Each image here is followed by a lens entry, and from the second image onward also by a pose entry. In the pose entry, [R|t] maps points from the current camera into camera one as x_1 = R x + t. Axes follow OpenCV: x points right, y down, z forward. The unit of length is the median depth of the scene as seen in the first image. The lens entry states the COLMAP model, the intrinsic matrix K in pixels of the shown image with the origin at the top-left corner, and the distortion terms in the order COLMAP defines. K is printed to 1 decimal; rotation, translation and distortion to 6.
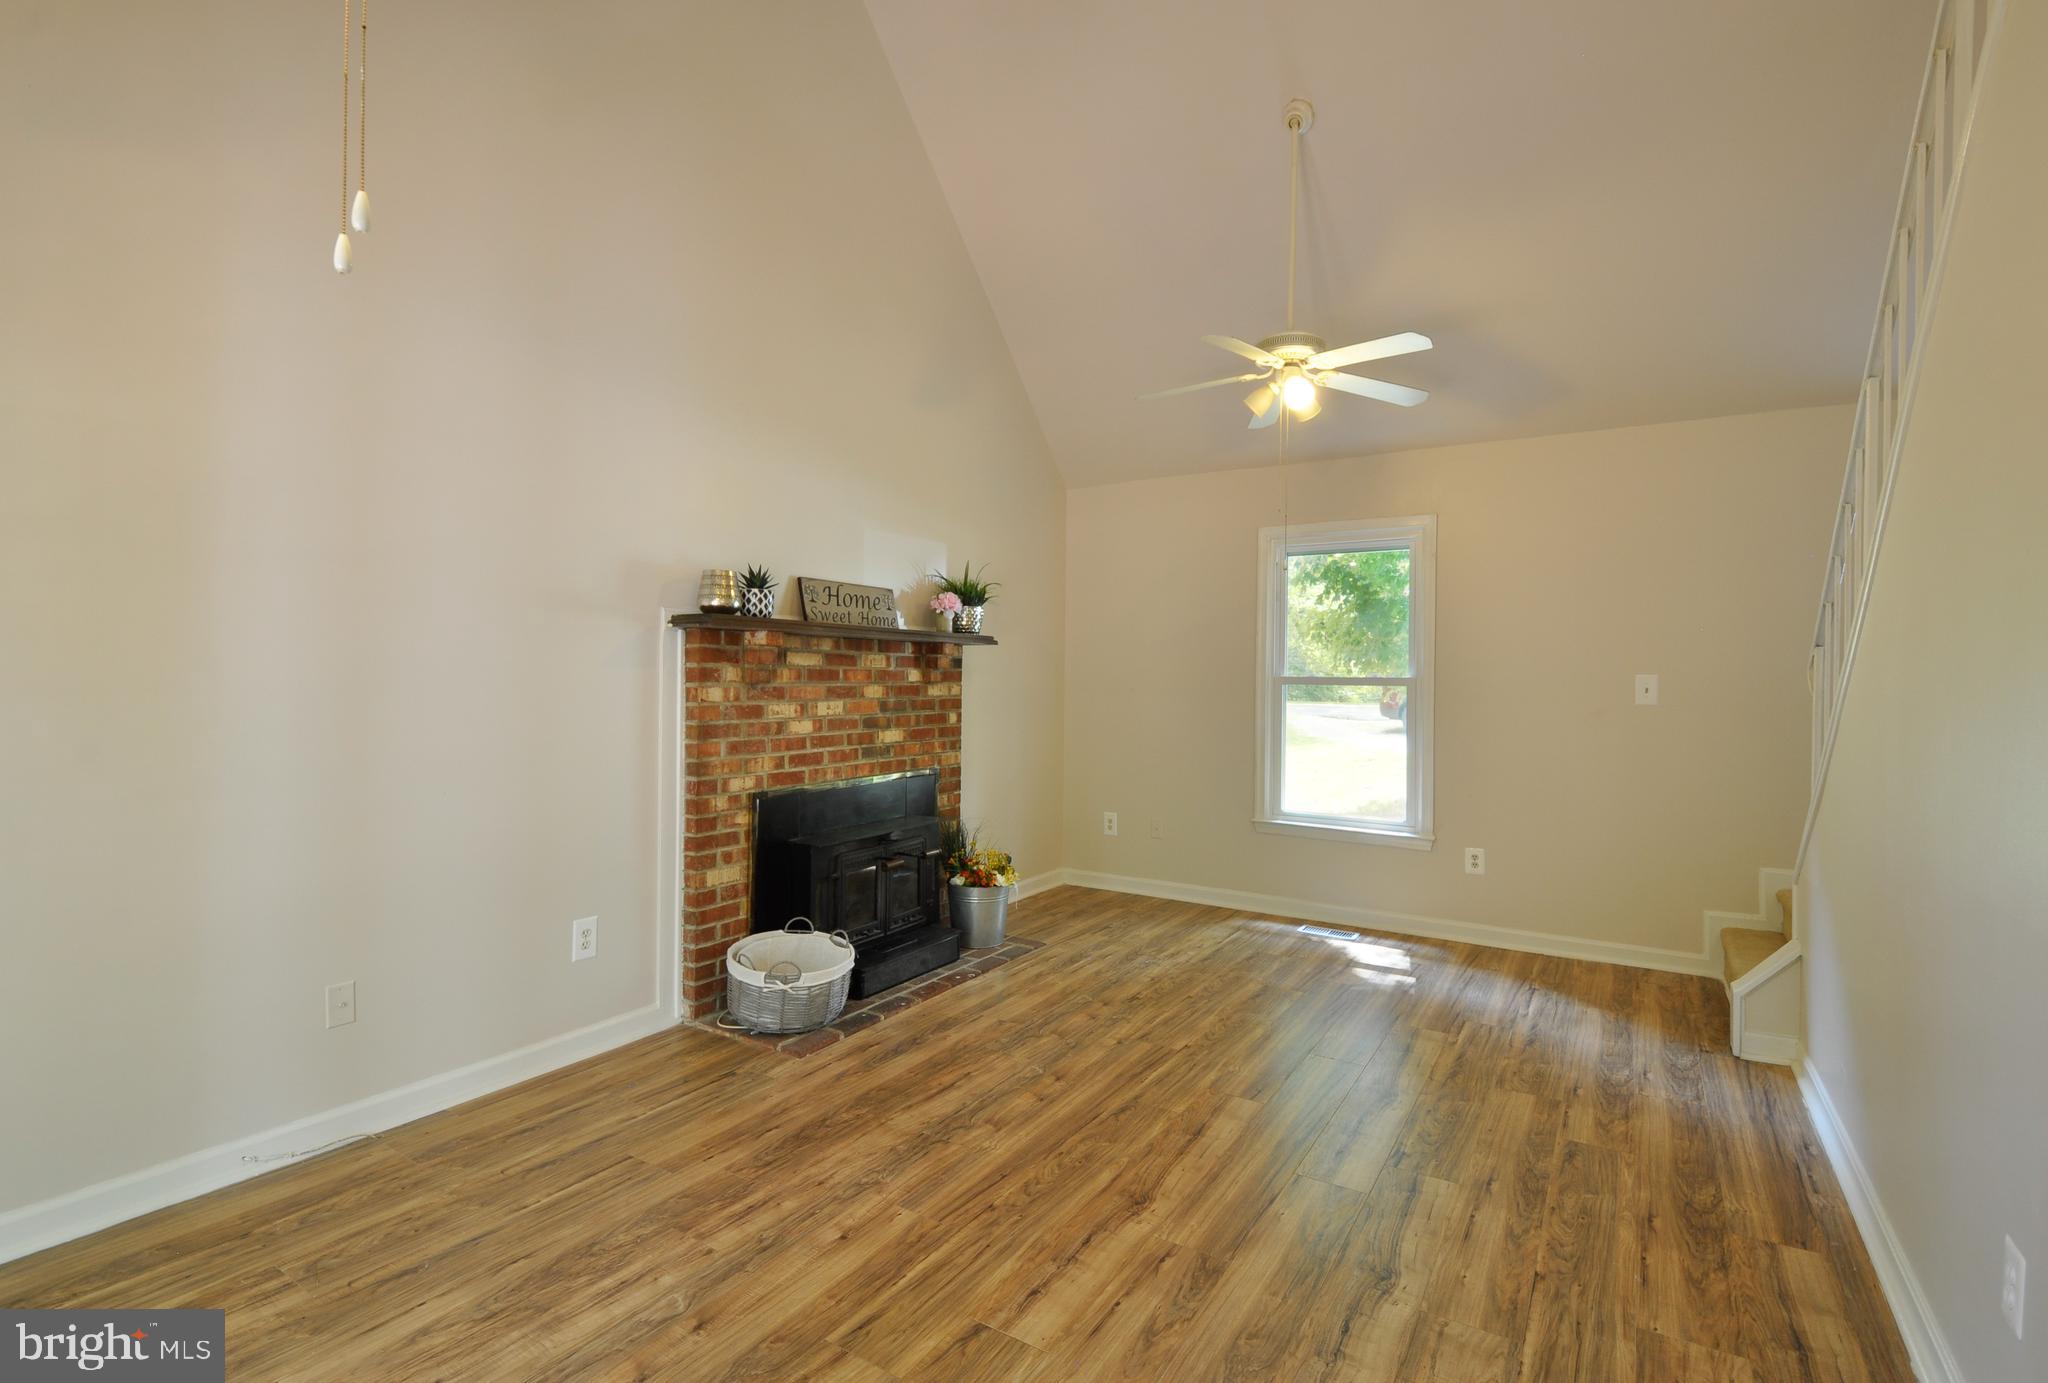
lens RADIAL K [[961.5, 0, 1037.9], [0, 961.5, 677.4], [0, 0, 1]] dist [-0.000442, -0.007111]
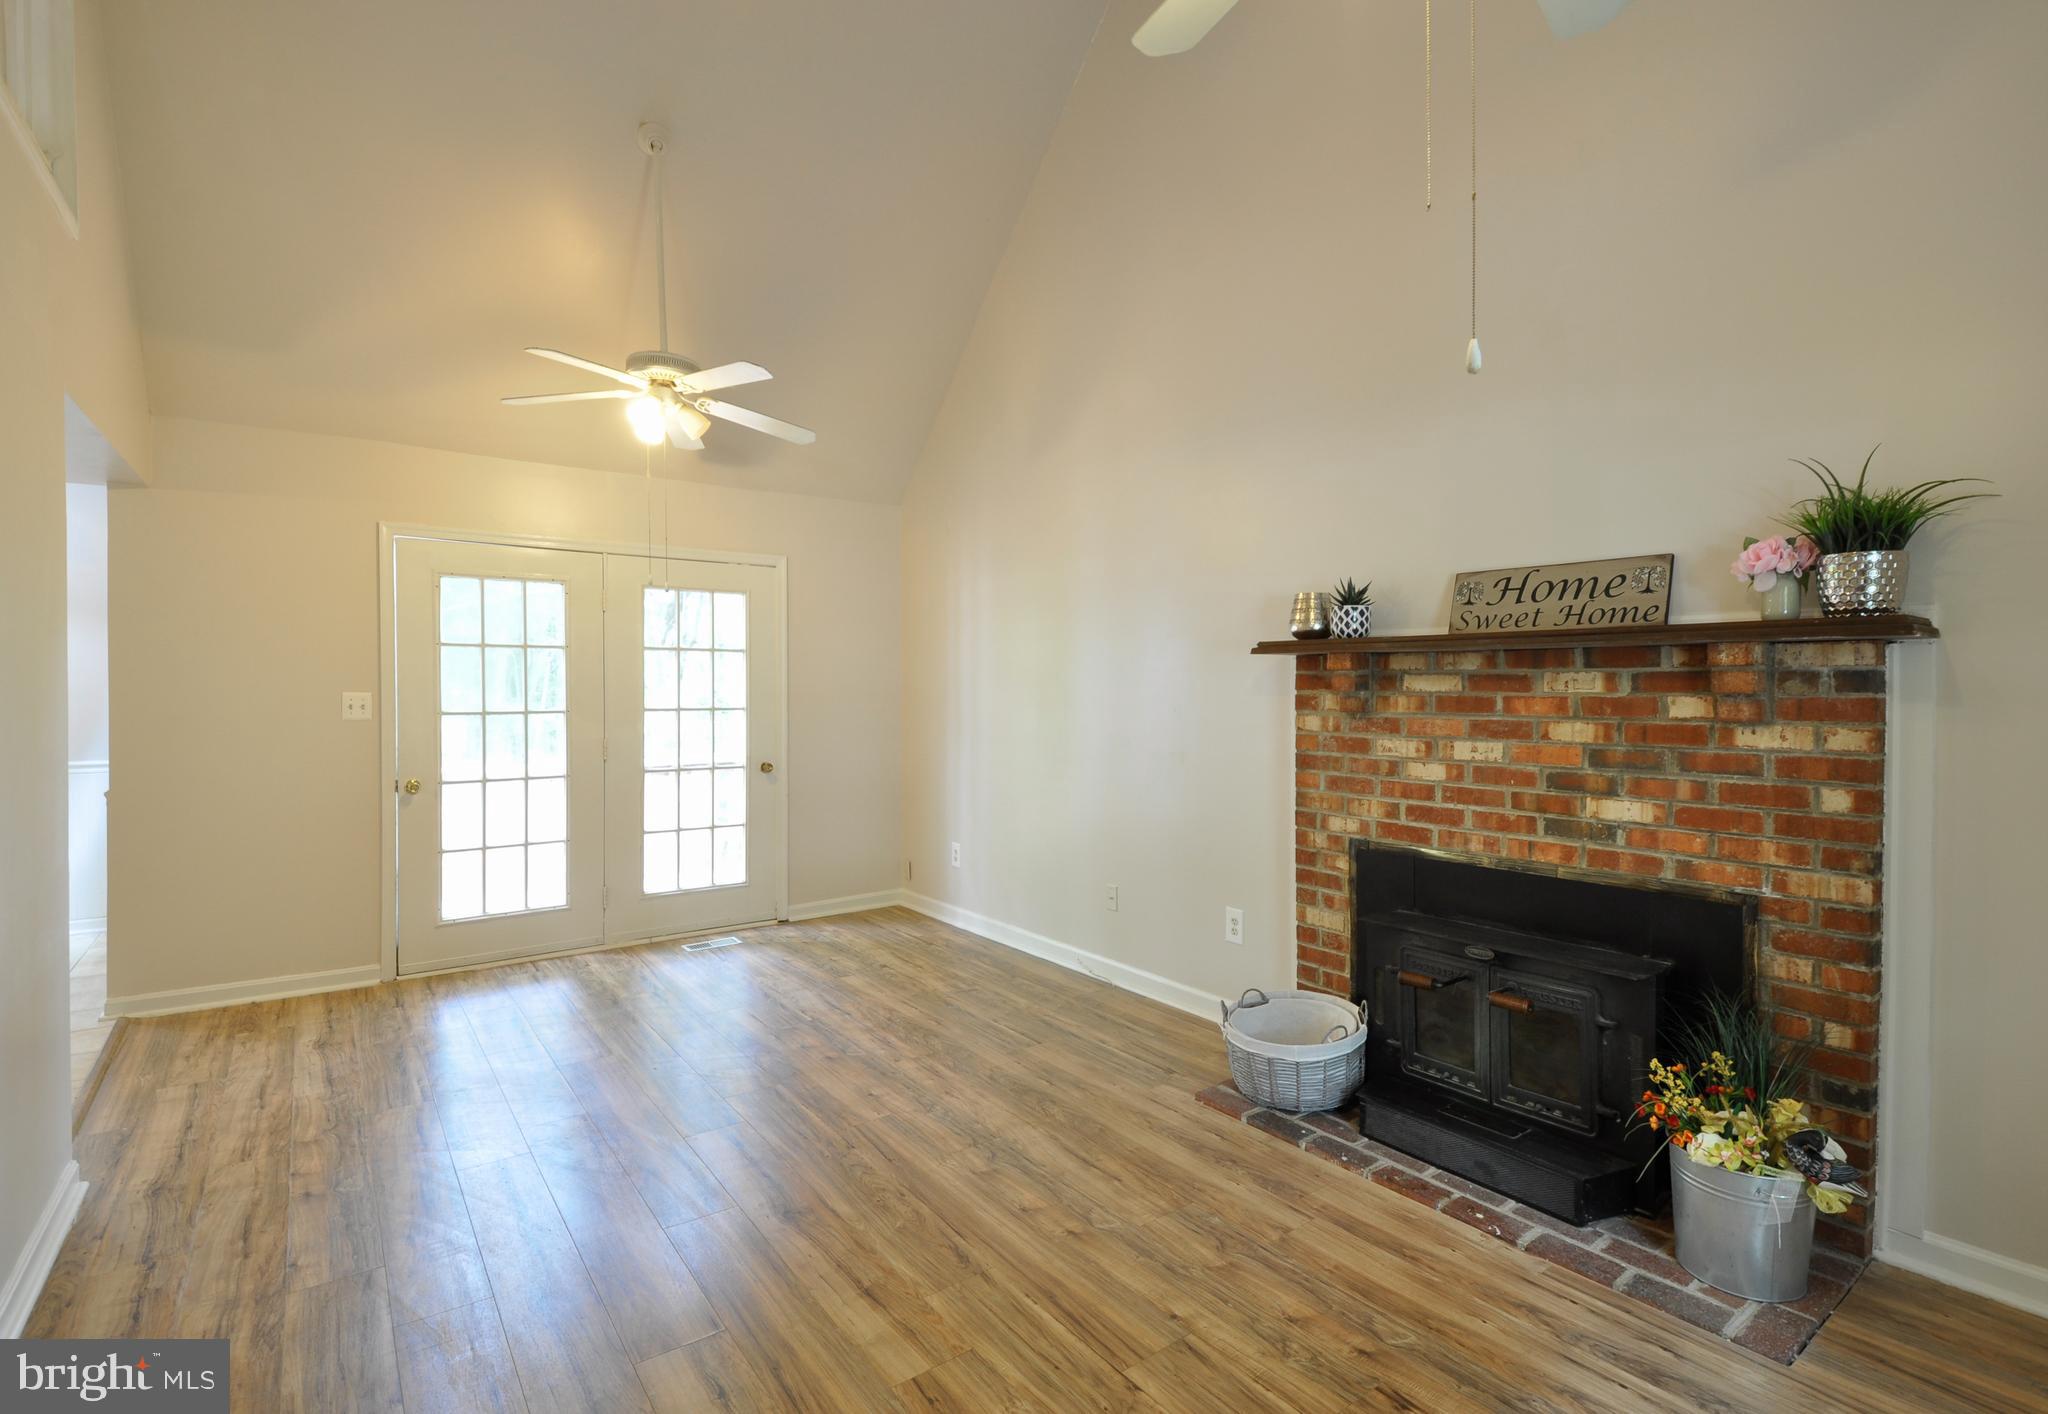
lens RADIAL K [[980.5, 0, 1021.4], [0, 980.5, 698.7], [0, 0, 1]] dist [-0.008659, -0.007670]
pose [[-0.384879, 0.005606, -0.922950, 0.662123], [-0.001814, 0.999975, 0.006831, -0.012387], [0.922965, 0.004303, -0.384859, 1.106269]]
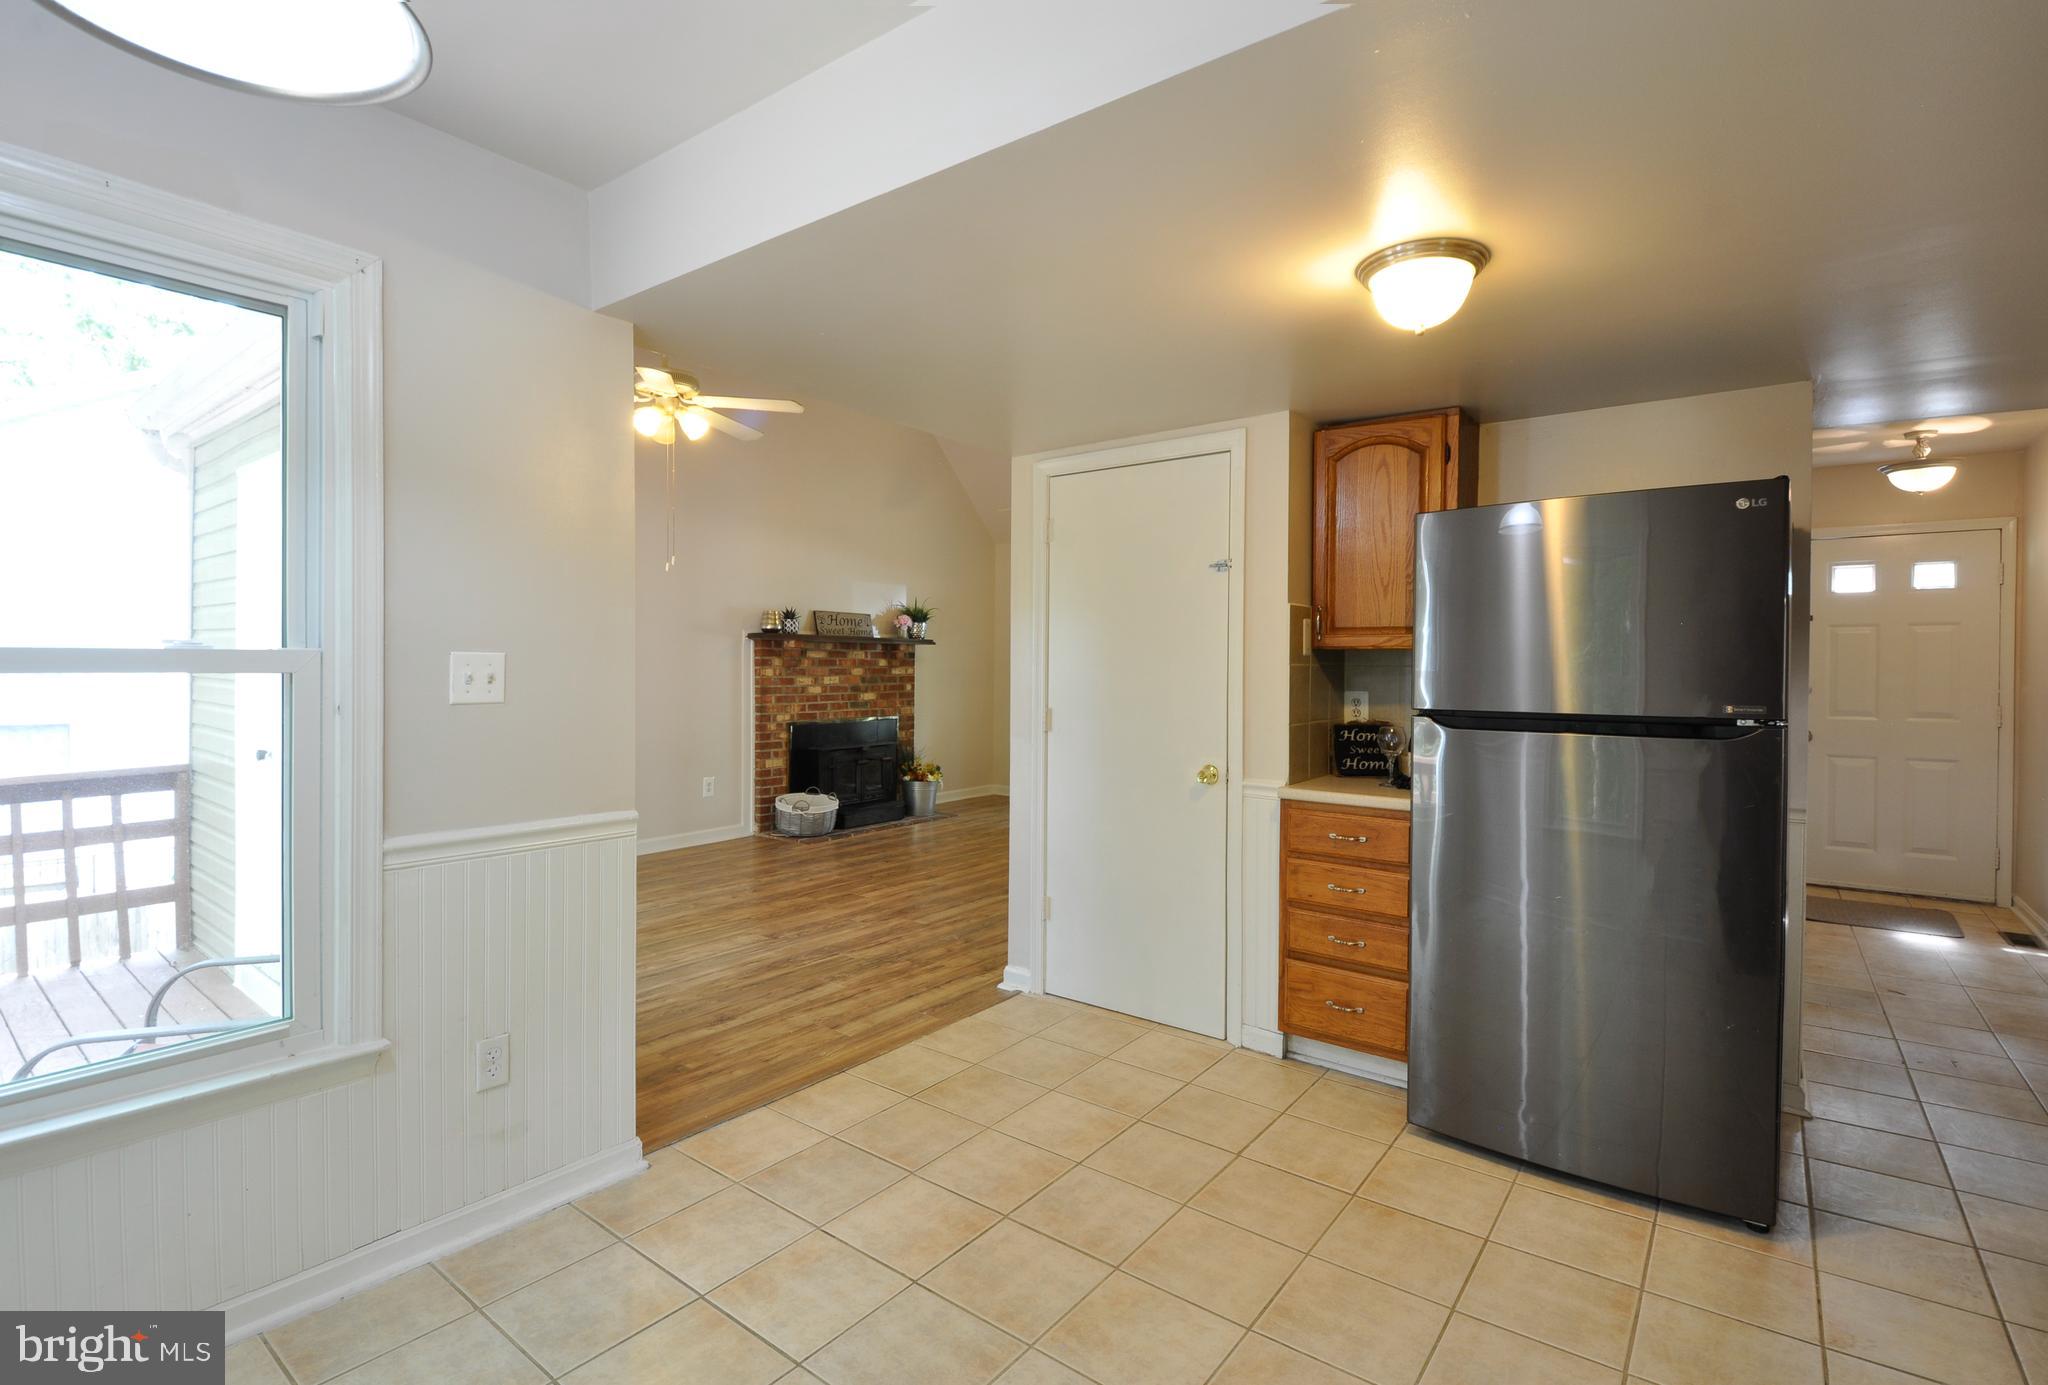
lens RADIAL K [[961.5, 0, 1037.2], [0, 961.5, 679.6], [0, 0, 1]] dist [-0.000442, -0.007111]
pose [[0.996163, -0.000805, -0.087514, 0.398307], [0.002355, 0.999842, 0.017608, -0.001636], [0.087486, -0.017747, 0.996008, -0.953860]]
